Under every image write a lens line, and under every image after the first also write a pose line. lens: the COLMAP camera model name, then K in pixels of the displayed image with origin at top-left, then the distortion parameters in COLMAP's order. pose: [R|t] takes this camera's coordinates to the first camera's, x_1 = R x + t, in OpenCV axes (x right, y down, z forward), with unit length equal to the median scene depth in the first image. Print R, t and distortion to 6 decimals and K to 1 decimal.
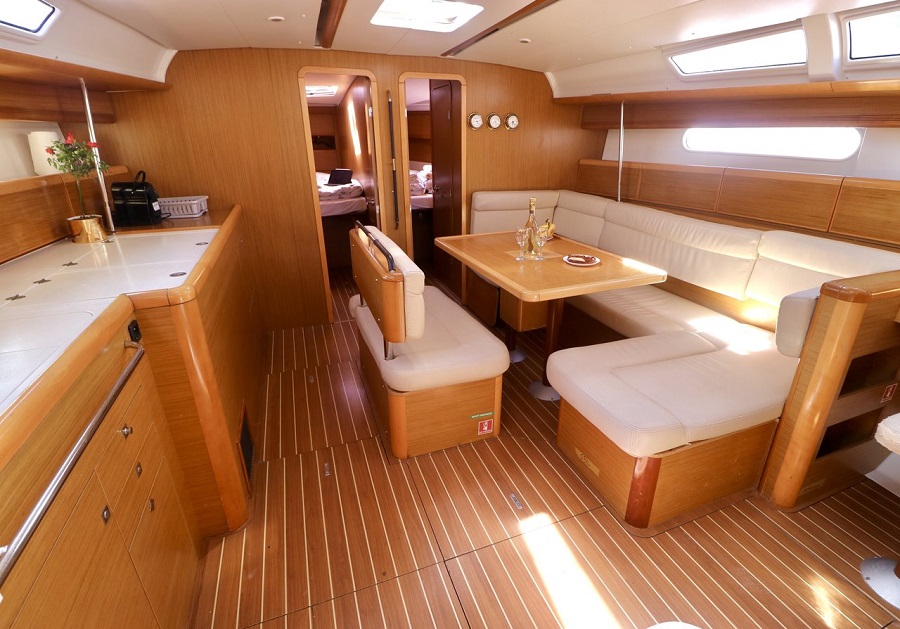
lens RADIAL K [[436.9, 0, 468.0], [0, 436.9, 316.4], [0, 0, 1]] dist [-0.012613, -0.001671]
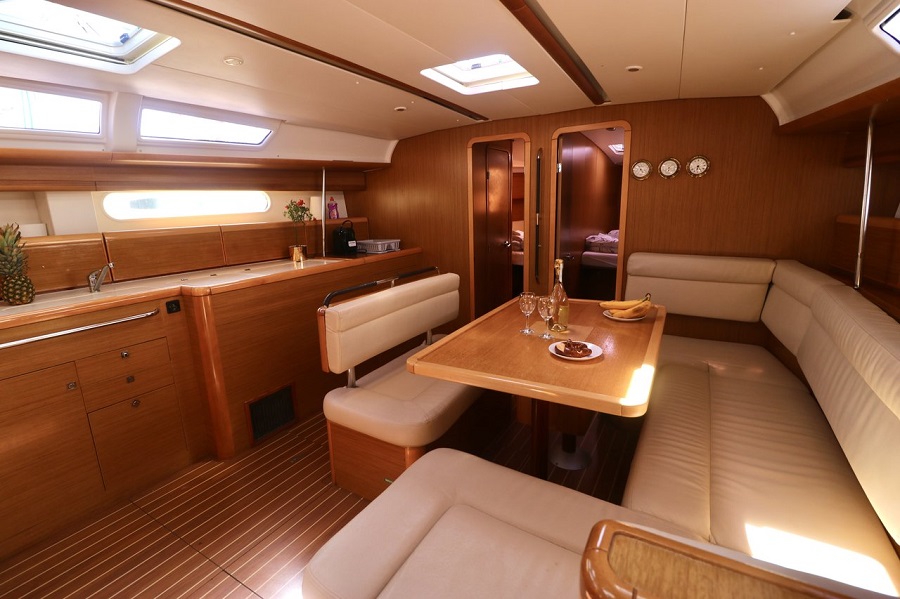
lens RADIAL K [[415.5, 0, 448.9], [0, 415.5, 298.4], [0, 0, 1]] dist [-0.011447, -0.006535]
pose [[0.607601, 0.154745, -0.779022, 0.584099], [-0.271453, 0.962232, -0.020583, -0.128193], [0.746415, 0.223974, 0.626659, 0.380660]]
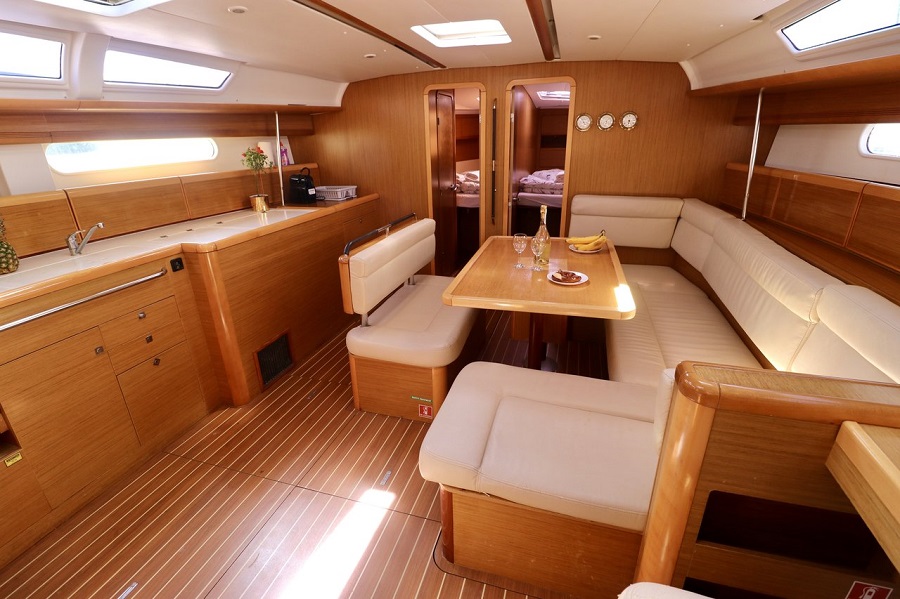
lens RADIAL K [[415.5, 0, 449.7], [0, 415.5, 298.1], [0, 0, 1]] dist [-0.011447, -0.006535]
pose [[0.781003, 0.206665, -0.589342, 0.532548], [-0.211793, 0.975386, 0.061369, -0.081194], [0.587519, 0.076889, 0.805549, 0.155433]]
